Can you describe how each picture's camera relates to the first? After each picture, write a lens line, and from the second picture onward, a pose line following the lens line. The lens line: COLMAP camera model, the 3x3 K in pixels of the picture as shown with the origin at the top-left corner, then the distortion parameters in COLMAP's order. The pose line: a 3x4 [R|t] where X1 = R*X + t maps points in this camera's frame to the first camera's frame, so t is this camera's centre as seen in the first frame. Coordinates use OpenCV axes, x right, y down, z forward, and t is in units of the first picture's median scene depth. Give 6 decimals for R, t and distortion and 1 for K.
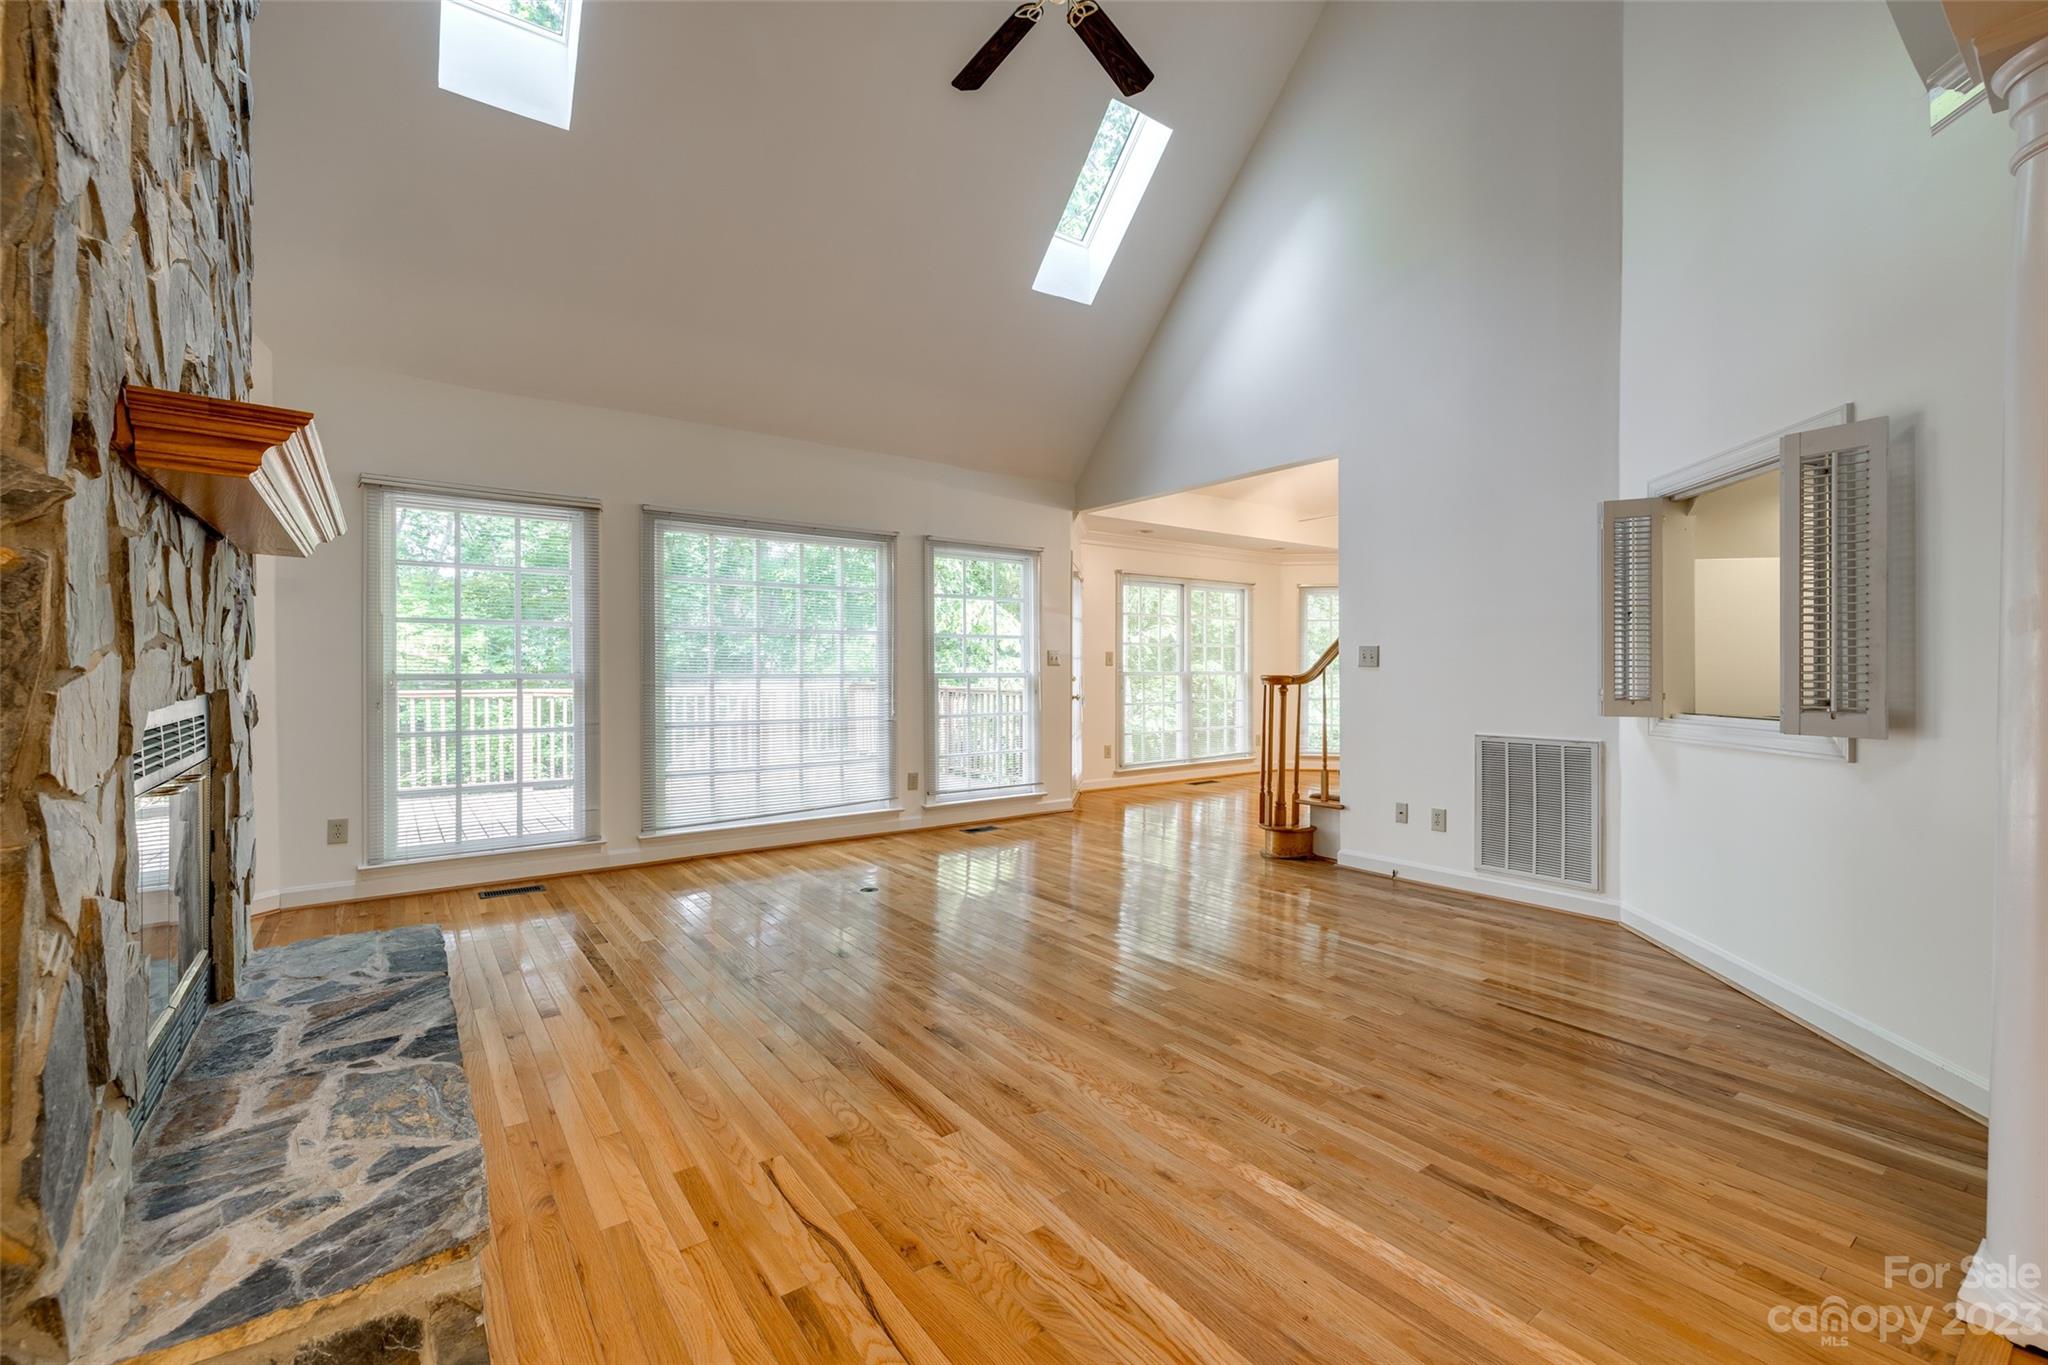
lens RADIAL K [[866.0, 0, 1024.8], [0, 866.0, 676.6], [0, 0, 1]] dist [-0.000805, 0.000560]
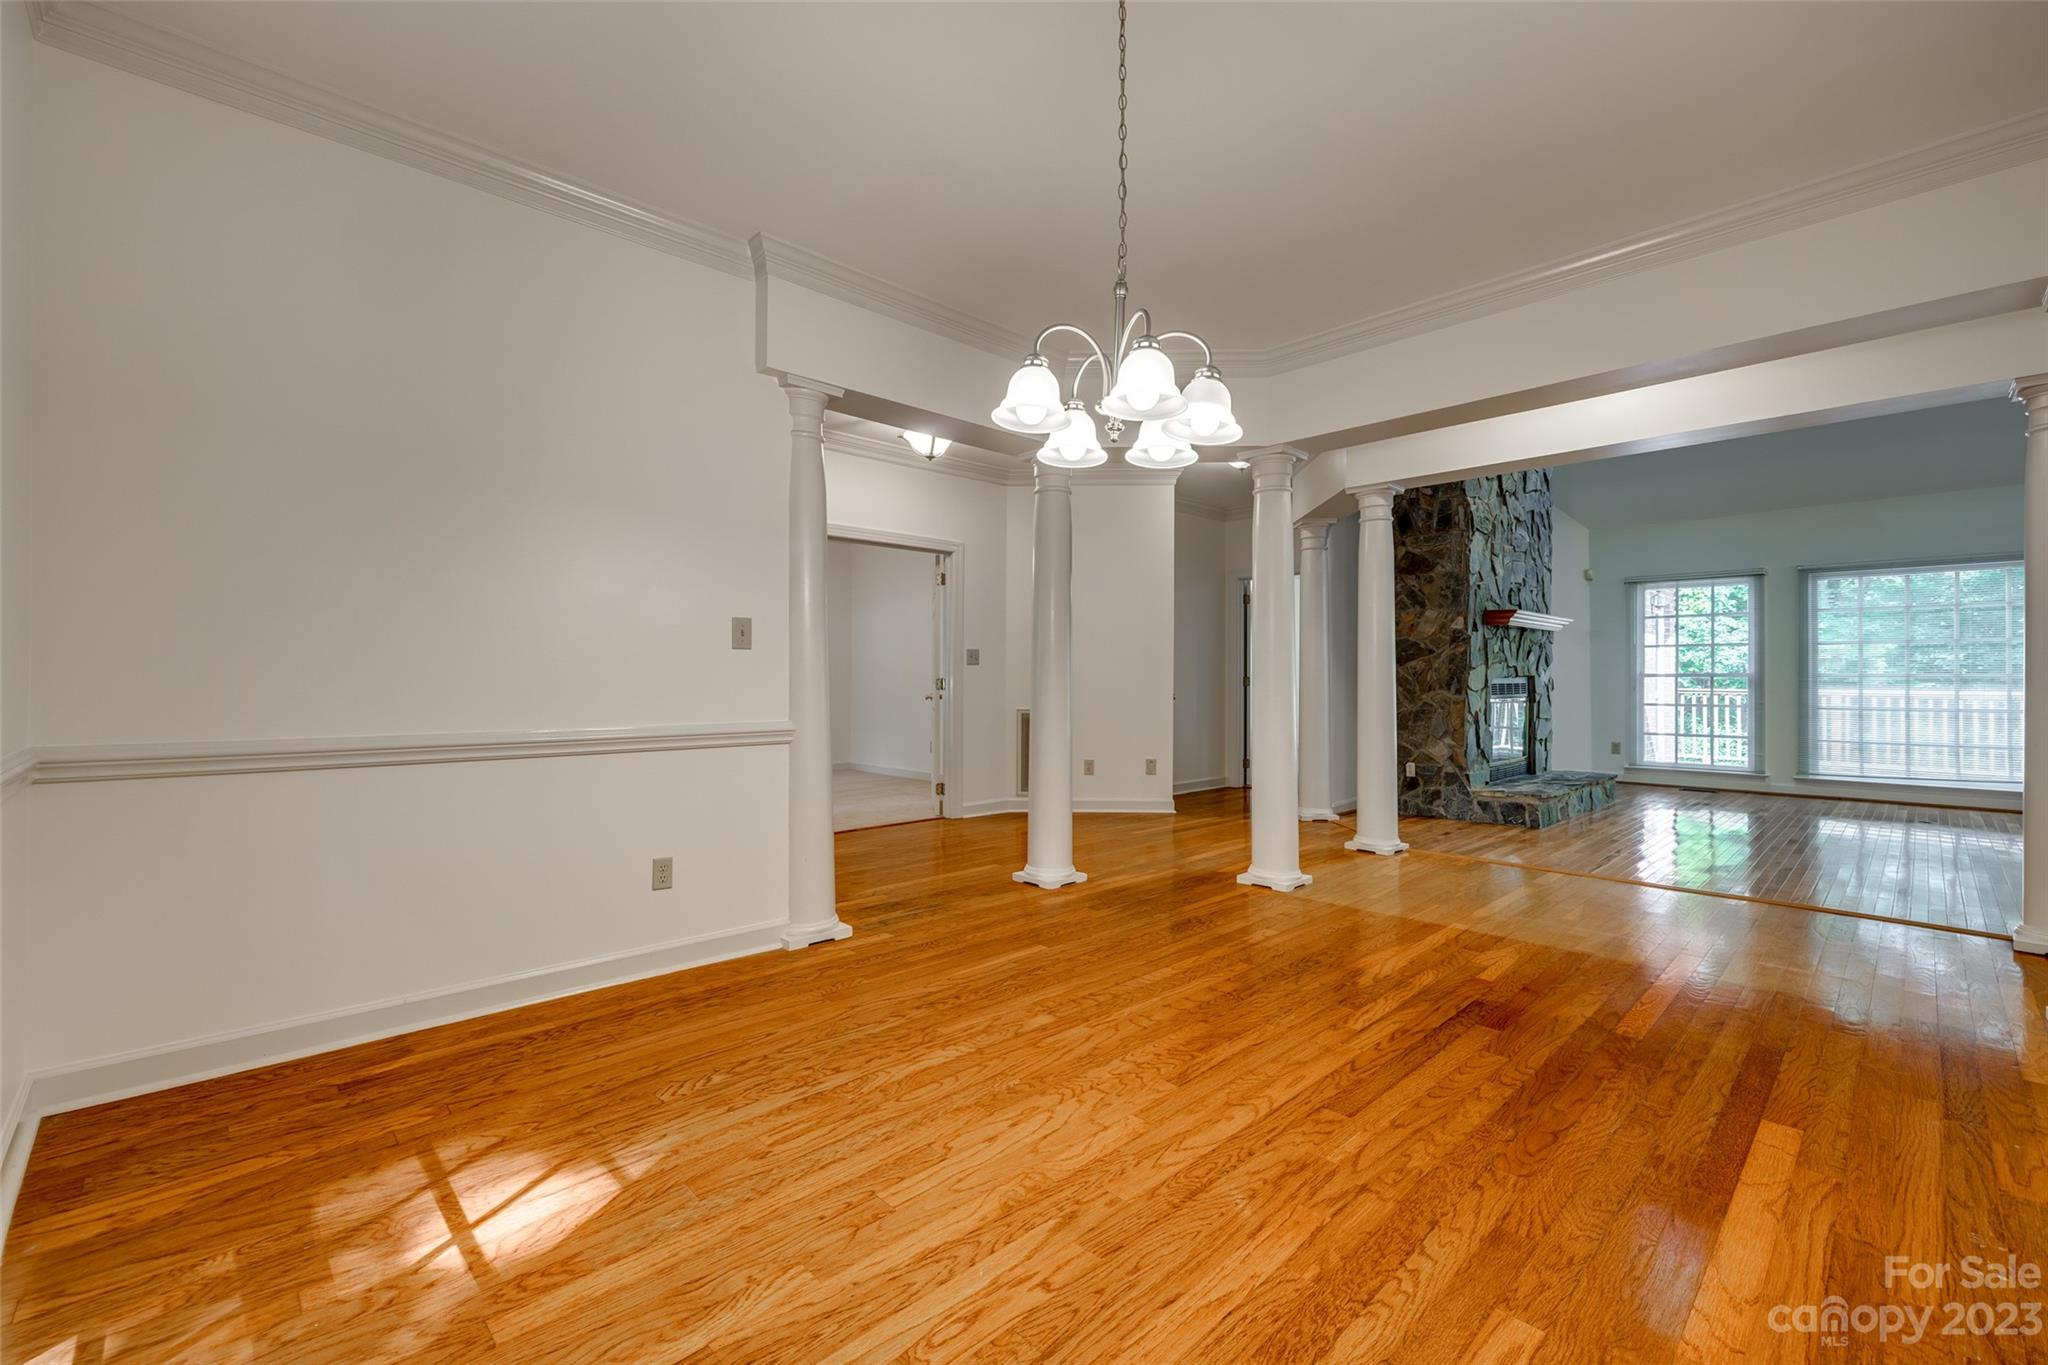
lens RADIAL K [[866.0, 0, 1025.1], [0, 866.0, 685.1], [0, 0, 1]] dist [-0.000805, 0.000560]
pose [[0.128544, -0.001161, -0.991703, 0.966223], [-0.009749, 0.999950, -0.002434, 0.036151], [0.991656, 0.009981, 0.128526, -0.612281]]
